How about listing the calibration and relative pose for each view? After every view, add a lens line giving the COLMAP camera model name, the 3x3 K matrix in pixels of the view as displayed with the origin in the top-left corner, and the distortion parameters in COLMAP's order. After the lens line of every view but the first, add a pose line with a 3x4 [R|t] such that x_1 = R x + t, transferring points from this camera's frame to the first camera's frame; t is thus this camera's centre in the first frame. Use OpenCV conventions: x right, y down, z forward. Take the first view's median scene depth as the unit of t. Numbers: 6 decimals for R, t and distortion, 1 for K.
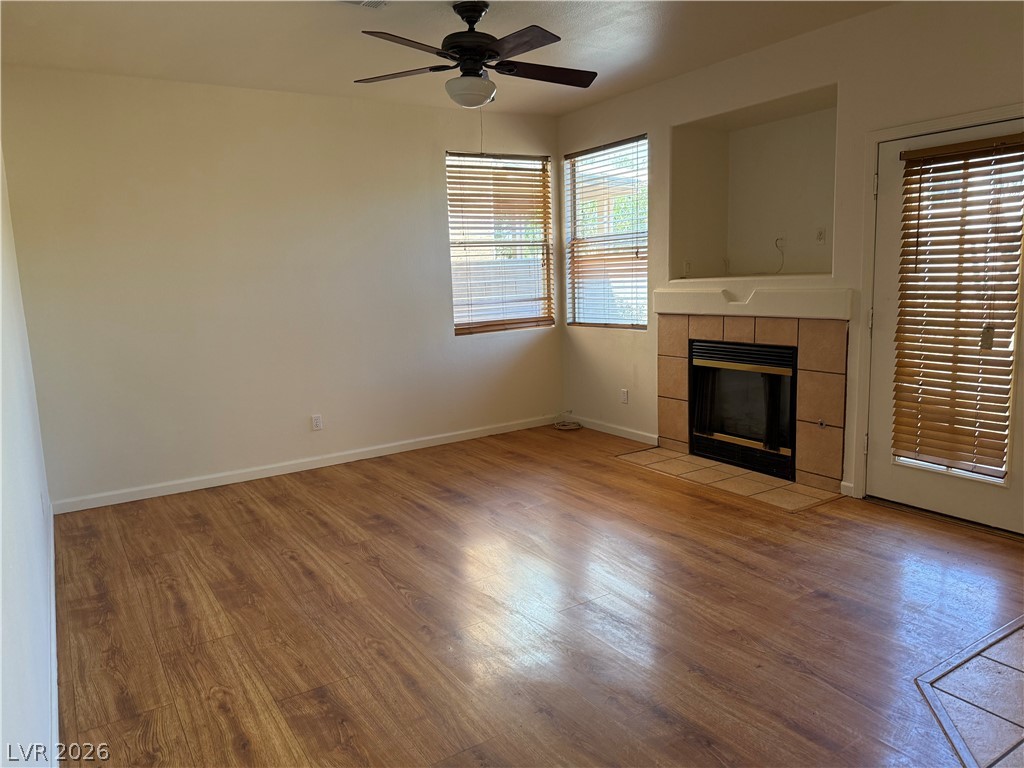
lens RADIAL K [[722.5, 0, 513.6], [0, 722.5, 388.6], [0, 0, 1]] dist [0.033782, -0.040604]
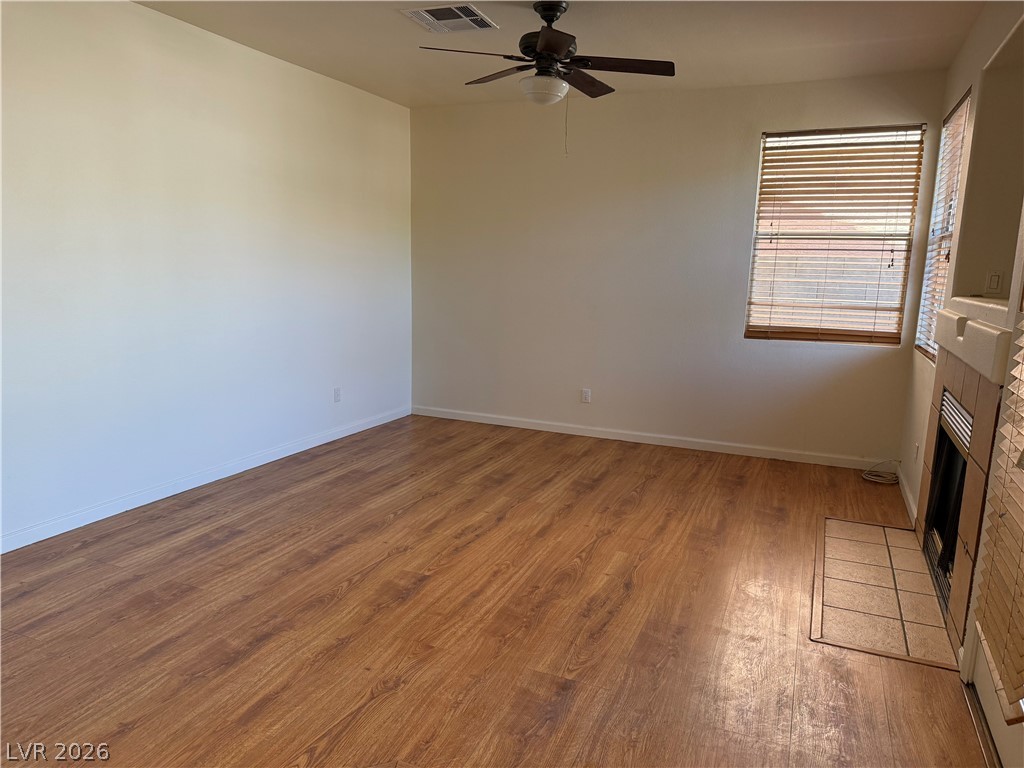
lens RADIAL K [[722.5, 0, 509.7], [0, 722.5, 374.3], [0, 0, 1]] dist [0.033782, -0.040604]
pose [[0.539303, 0.178224, -0.823036, 0.641057], [-0.184096, 0.978659, 0.091292, -0.071130], [0.821743, 0.102284, 0.560604, 0.323876]]
